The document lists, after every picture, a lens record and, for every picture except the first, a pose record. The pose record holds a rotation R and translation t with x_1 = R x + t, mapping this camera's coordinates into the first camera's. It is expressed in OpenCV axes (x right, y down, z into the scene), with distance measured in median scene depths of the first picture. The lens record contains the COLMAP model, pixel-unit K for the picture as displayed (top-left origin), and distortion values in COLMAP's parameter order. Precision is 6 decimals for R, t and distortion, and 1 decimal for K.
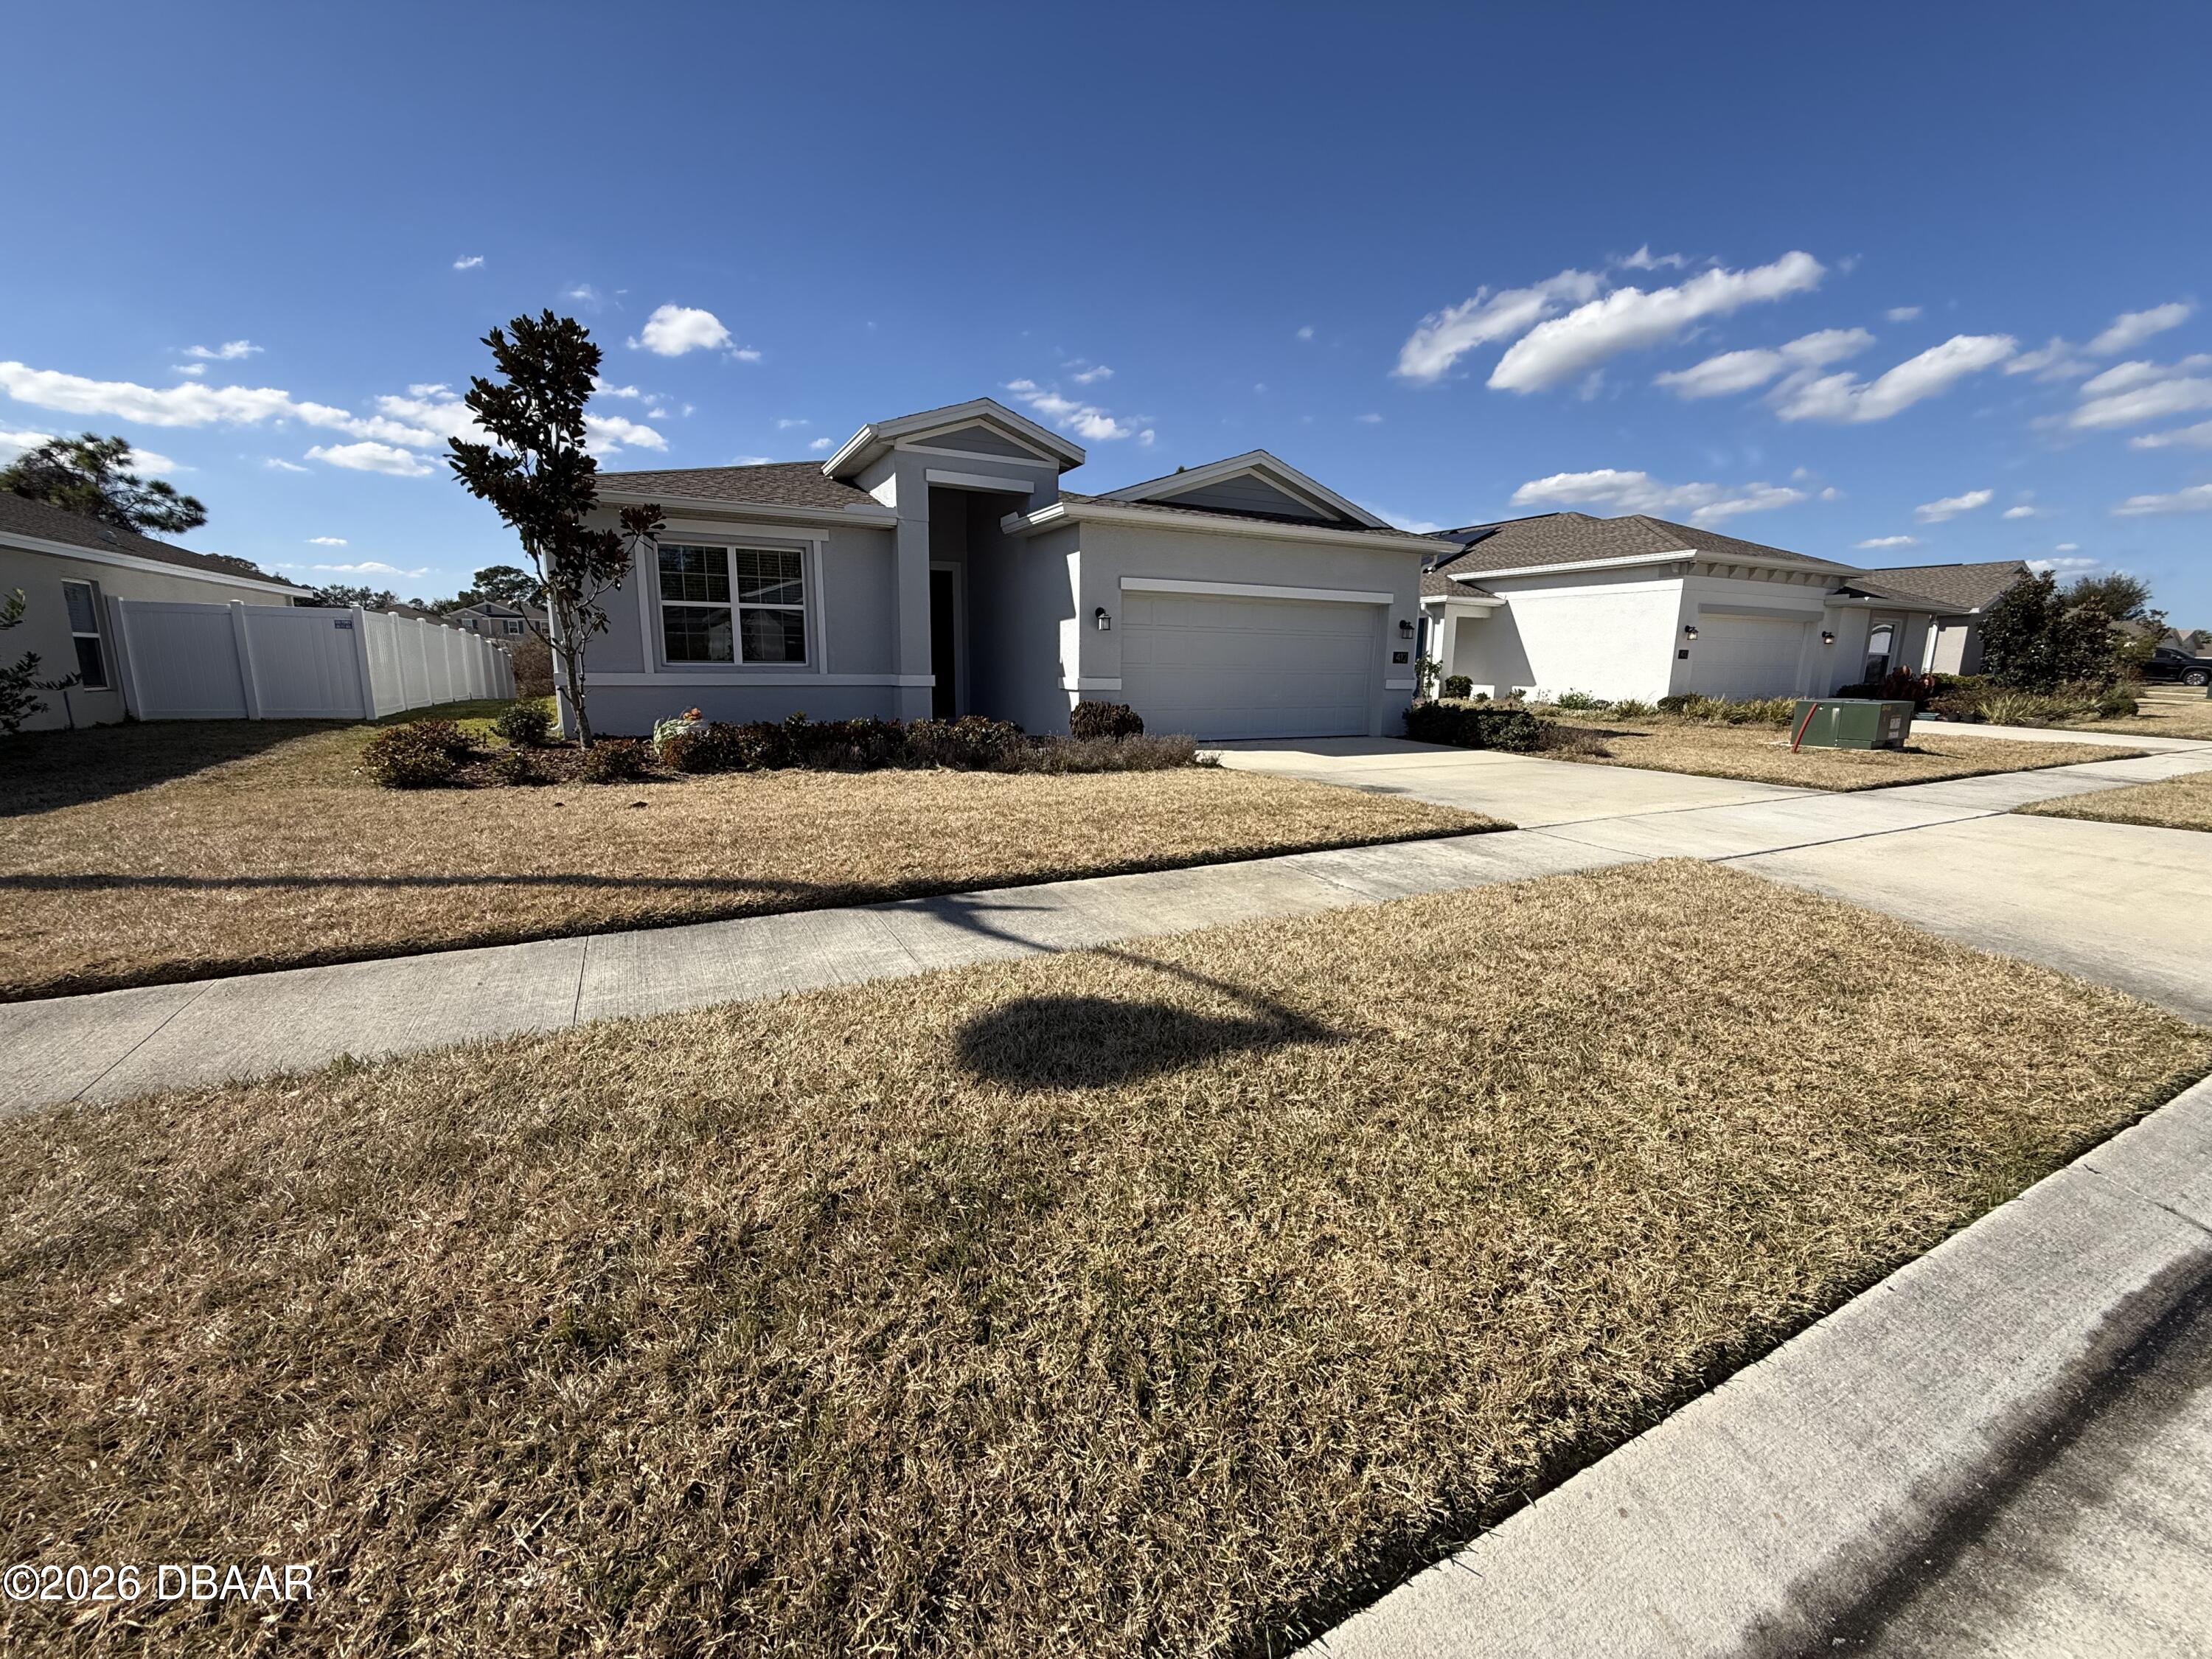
lens RADIAL K [[884.9, 0, 1102.3], [0, 884.9, 831.4], [0, 0, 1]] dist [-0.001761, -0.000282]
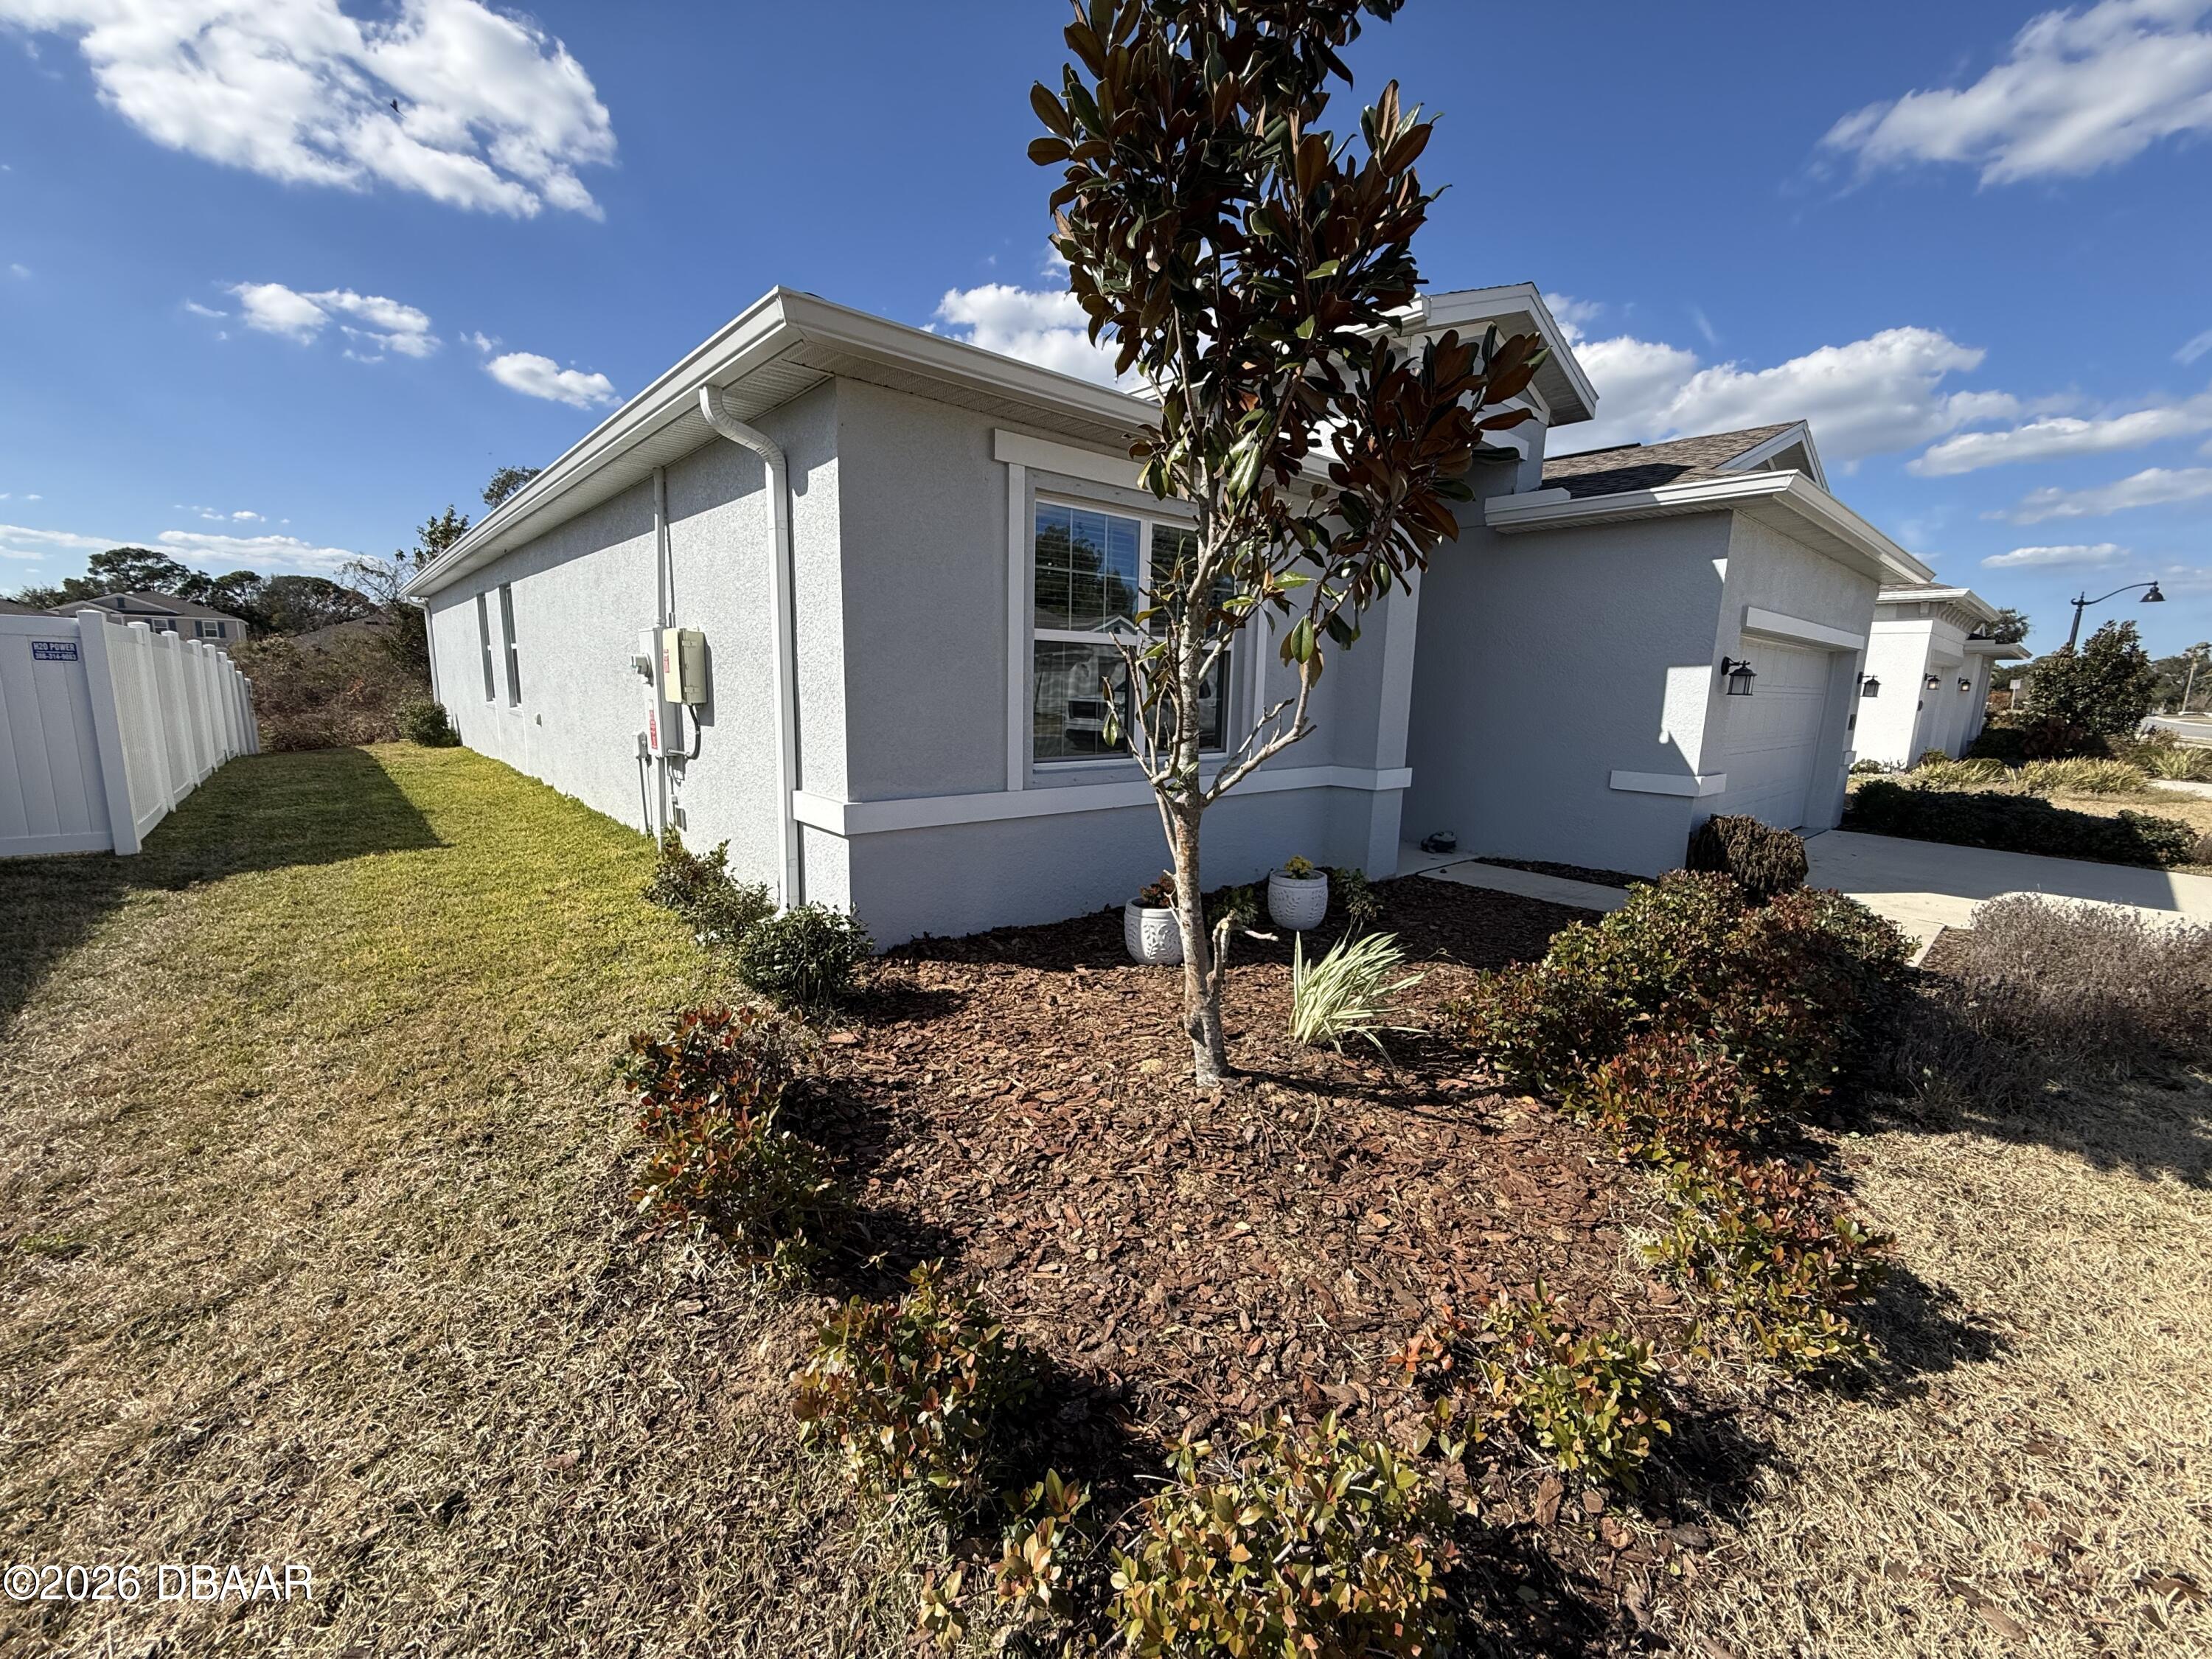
lens RADIAL K [[884.9, 0, 1092.0], [0, 884.9, 830.2], [0, 0, 1]] dist [-0.001761, -0.000282]
pose [[0.971488, -0.030596, 0.235106, -0.401391], [0.034335, 0.999340, -0.011826, -0.105379], [-0.234589, 0.019561, 0.971898, 0.384014]]
